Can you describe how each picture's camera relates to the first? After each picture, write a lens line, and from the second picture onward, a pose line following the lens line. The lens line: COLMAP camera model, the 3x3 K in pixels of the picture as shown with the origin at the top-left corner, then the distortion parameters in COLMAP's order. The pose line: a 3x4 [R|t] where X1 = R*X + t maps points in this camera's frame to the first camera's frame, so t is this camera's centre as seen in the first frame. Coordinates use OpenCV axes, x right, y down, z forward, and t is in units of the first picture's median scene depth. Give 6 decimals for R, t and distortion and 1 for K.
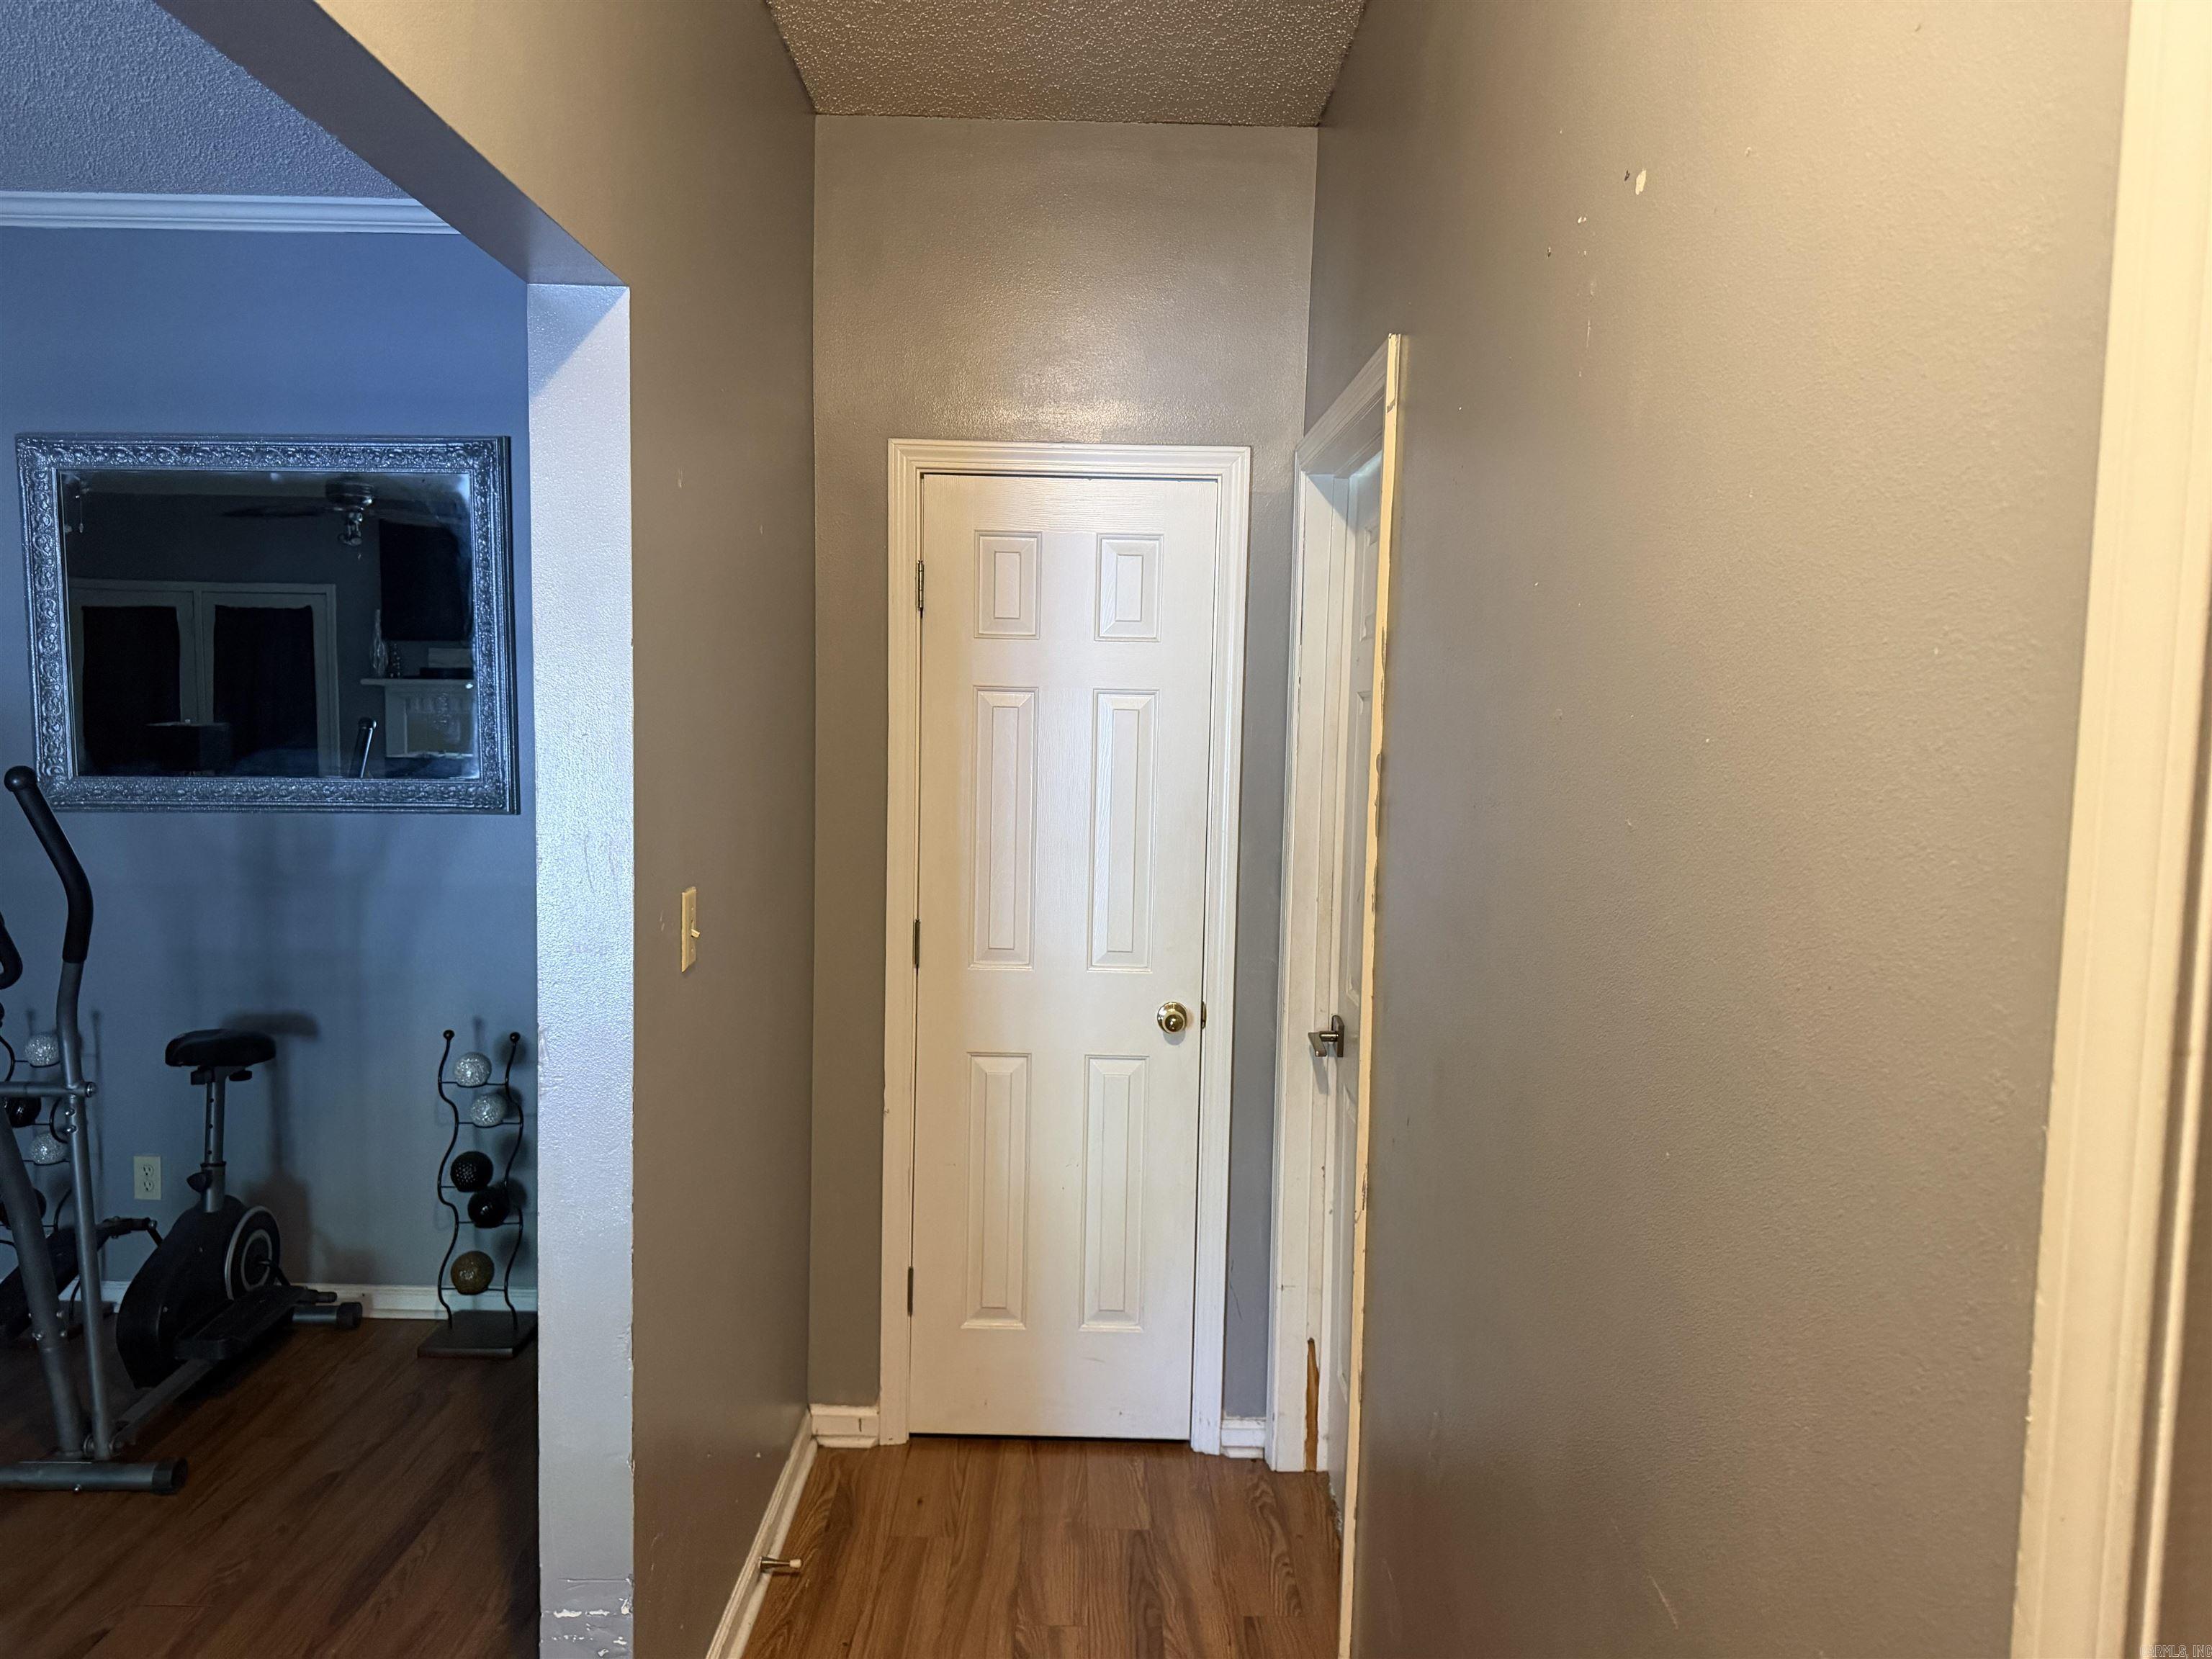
lens RADIAL K [[1567.0, 0, 1091.9], [0, 1567.0, 829.8], [0, 0, 1]] dist [0.006819, -0.008526]
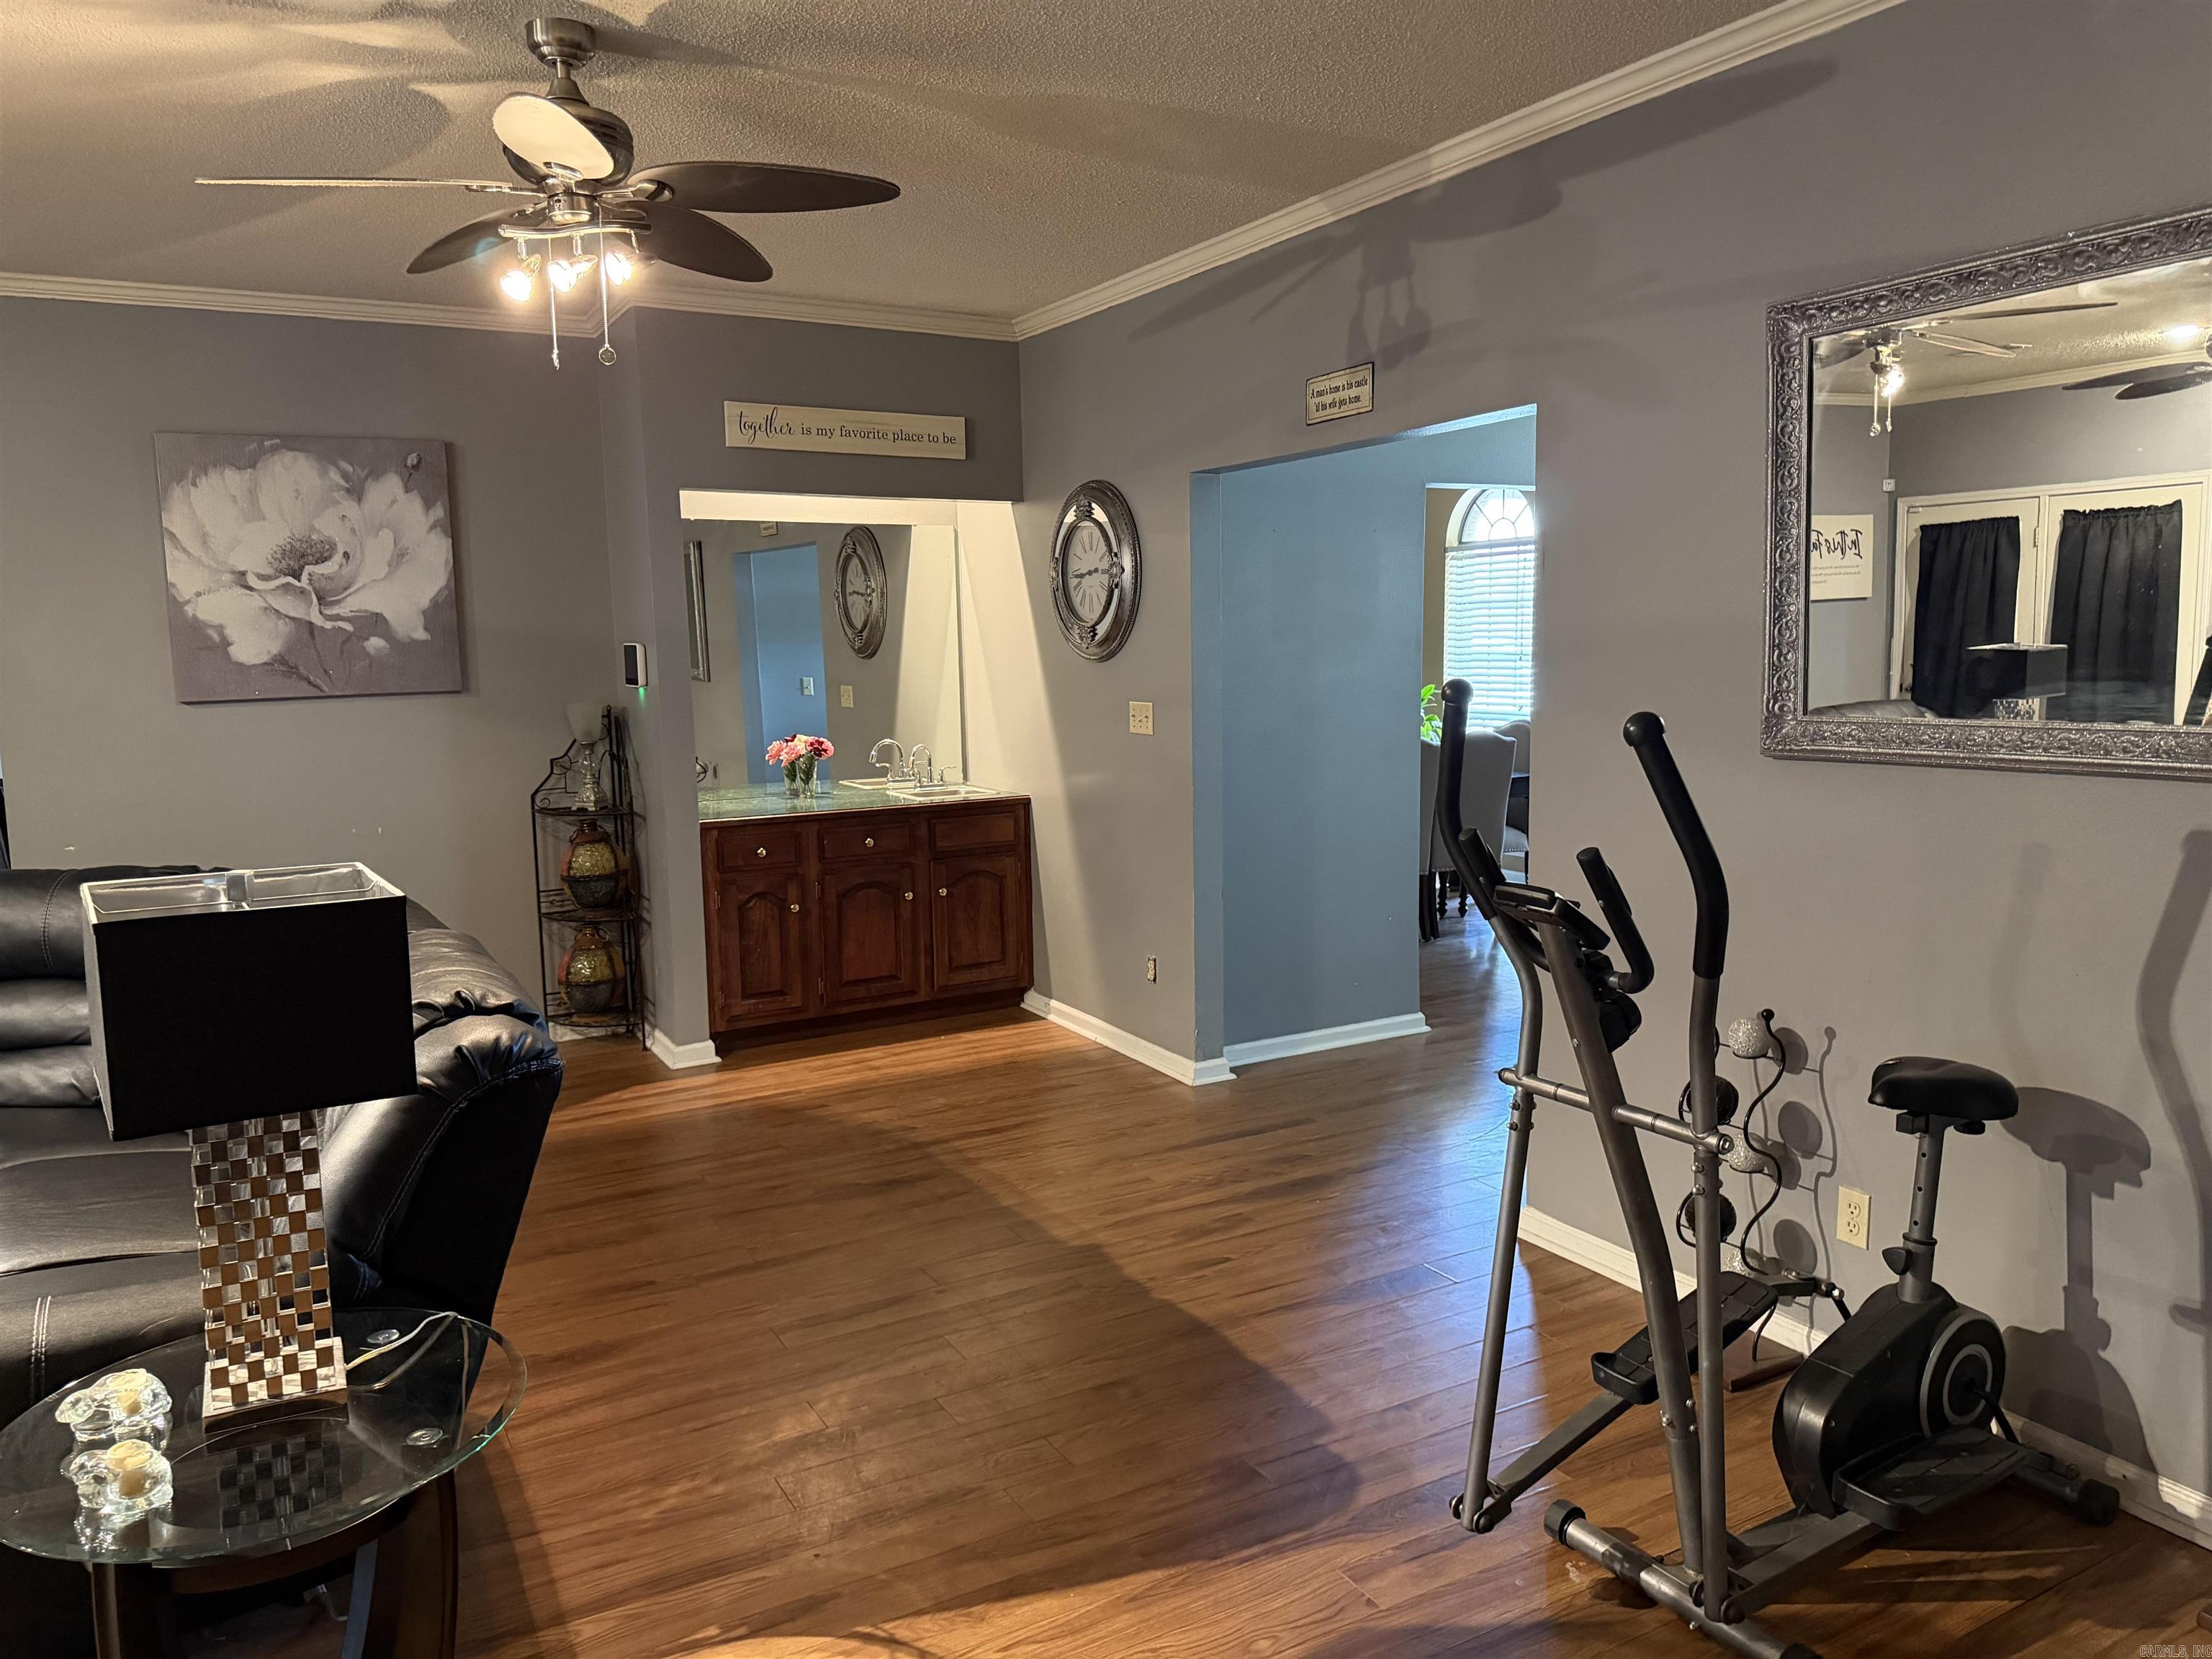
lens RADIAL K [[1524.5, 0, 1143.5], [0, 1524.5, 827.4], [0, 0, 1]] dist [-0.000544, -0.004469]
pose [[0.483543, 0.080400, -0.871620, -0.121114], [-0.036286, 0.996758, 0.071814, -0.021178], [0.874568, -0.003098, 0.484893, 0.323060]]
